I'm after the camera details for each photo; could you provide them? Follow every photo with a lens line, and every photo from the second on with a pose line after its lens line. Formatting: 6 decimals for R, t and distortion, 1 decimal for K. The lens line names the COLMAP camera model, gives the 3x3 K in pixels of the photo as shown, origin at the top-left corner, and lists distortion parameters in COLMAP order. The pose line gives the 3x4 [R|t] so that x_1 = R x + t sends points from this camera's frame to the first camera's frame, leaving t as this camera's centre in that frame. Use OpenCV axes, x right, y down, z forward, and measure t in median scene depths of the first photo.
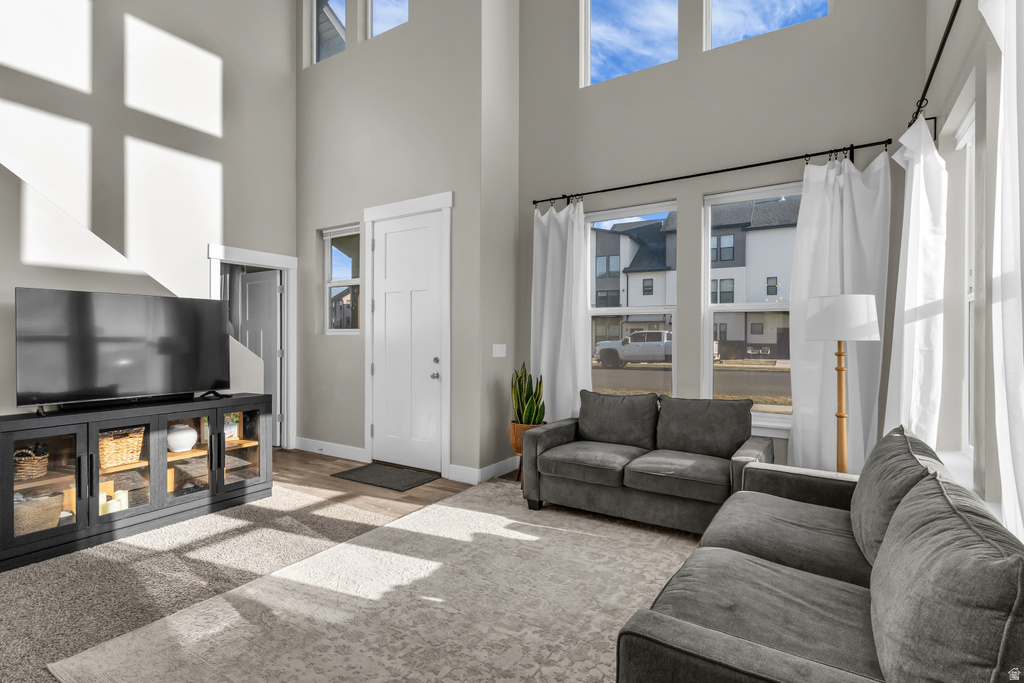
lens RADIAL K [[496.0, 0, 508.4], [0, 496.0, 340.0], [0, 0, 1]] dist [0.001642, 0.000403]
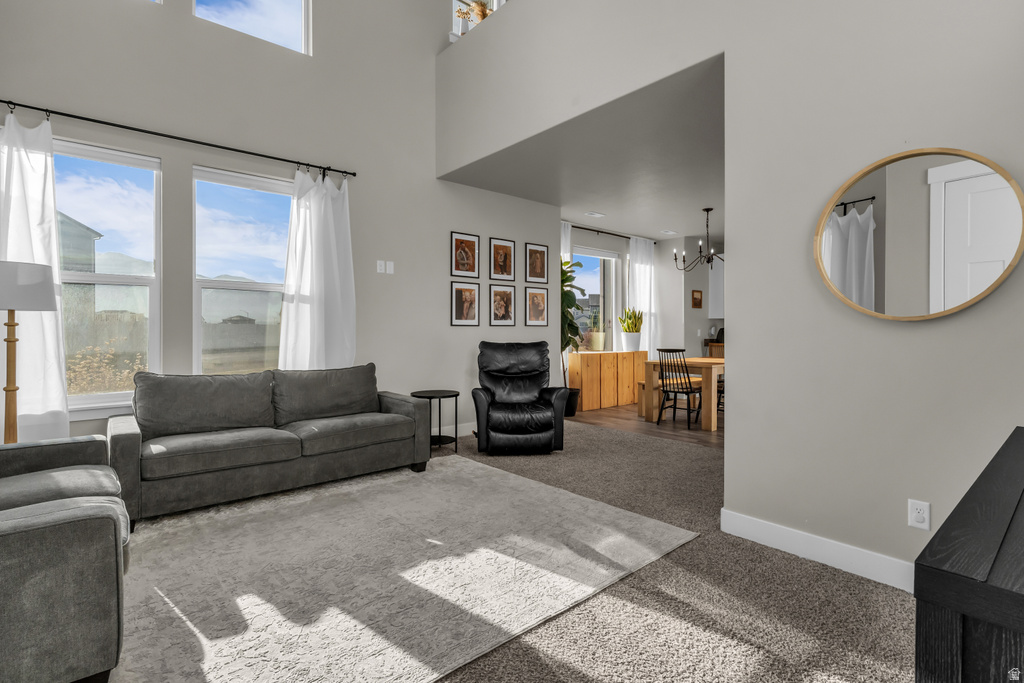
lens RADIAL K [[496.0, 0, 516.9], [0, 496.0, 333.2], [0, 0, 1]] dist [0.001642, 0.000403]
pose [[-0.958528, -0.005043, 0.284953, -0.455632], [-0.002115, 0.999942, 0.010583, 0.028669], [-0.284990, 0.009541, -0.958483, 1.417086]]
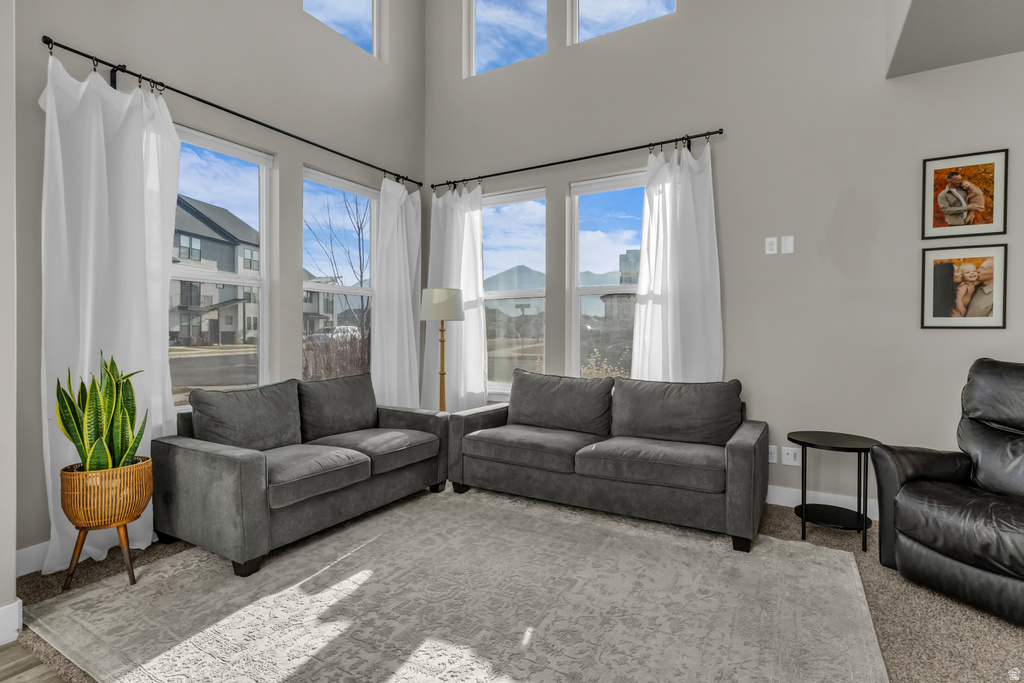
lens RADIAL K [[496.0, 0, 517.2], [0, 496.0, 338.7], [0, 0, 1]] dist [0.001642, 0.000403]
pose [[-0.047032, -0.014065, 0.998794, -0.656401], [-0.000292, 0.999901, 0.014067, 0.028560], [-0.998893, 0.000370, -0.047031, 0.740846]]
